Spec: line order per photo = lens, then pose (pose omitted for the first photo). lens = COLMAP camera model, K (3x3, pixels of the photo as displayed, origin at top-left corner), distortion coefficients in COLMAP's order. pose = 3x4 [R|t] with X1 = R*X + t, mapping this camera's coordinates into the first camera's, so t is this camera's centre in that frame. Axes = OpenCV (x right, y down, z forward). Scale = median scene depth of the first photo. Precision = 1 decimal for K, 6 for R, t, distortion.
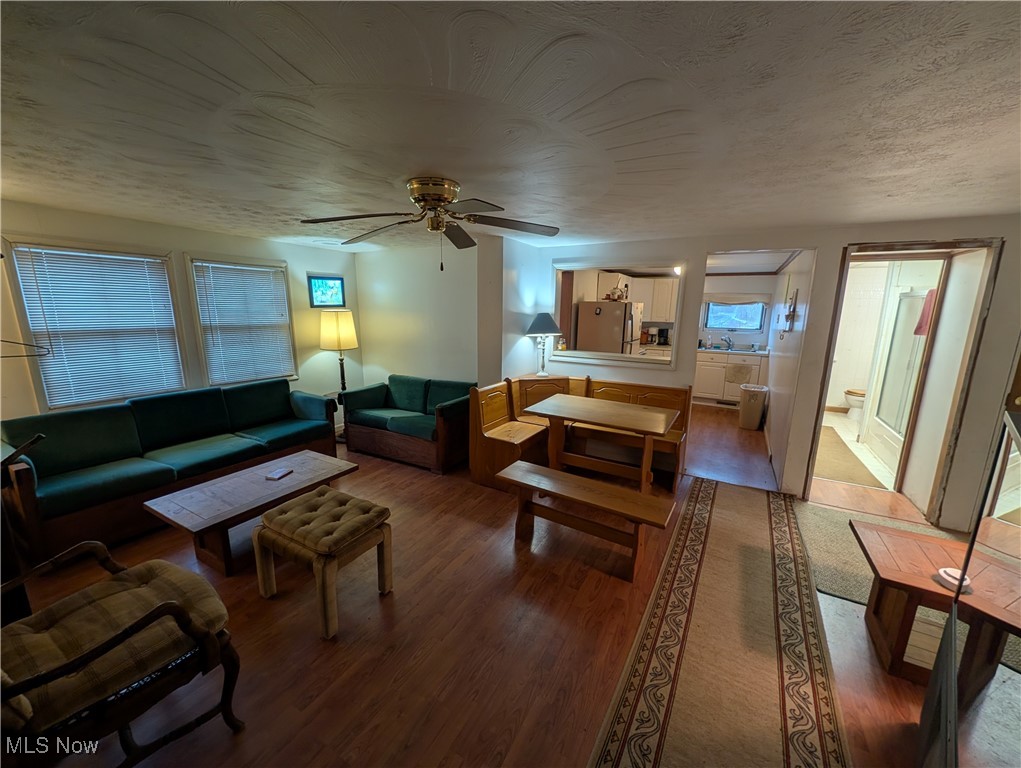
lens RADIAL K [[393.0, 0, 510.5], [0, 393.0, 384.0], [0, 0, 1]] dist [-0.003030, -0.000214]
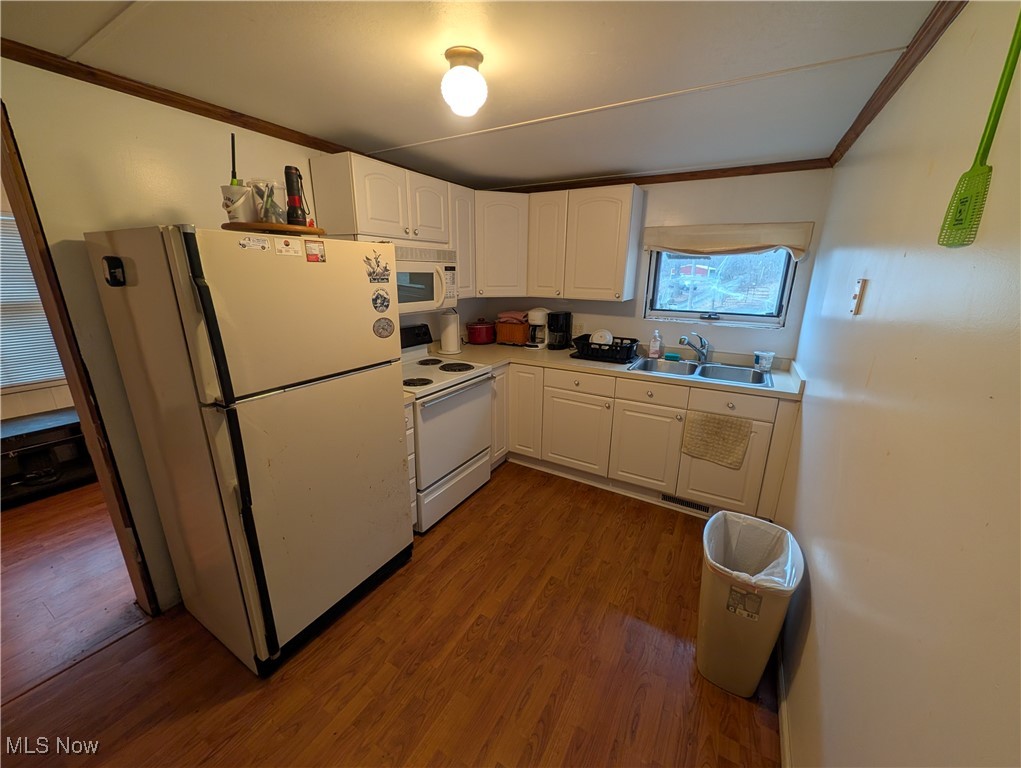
lens RADIAL K [[393.0, 0, 510.5], [0, 393.0, 384.0], [0, 0, 1]] dist [-0.003030, -0.000214]
pose [[0.999840, -0.005447, -0.017066, 0.463960], [0.006903, 0.996231, 0.086463, -0.133996], [0.016531, -0.086567, 0.996109, 0.741606]]
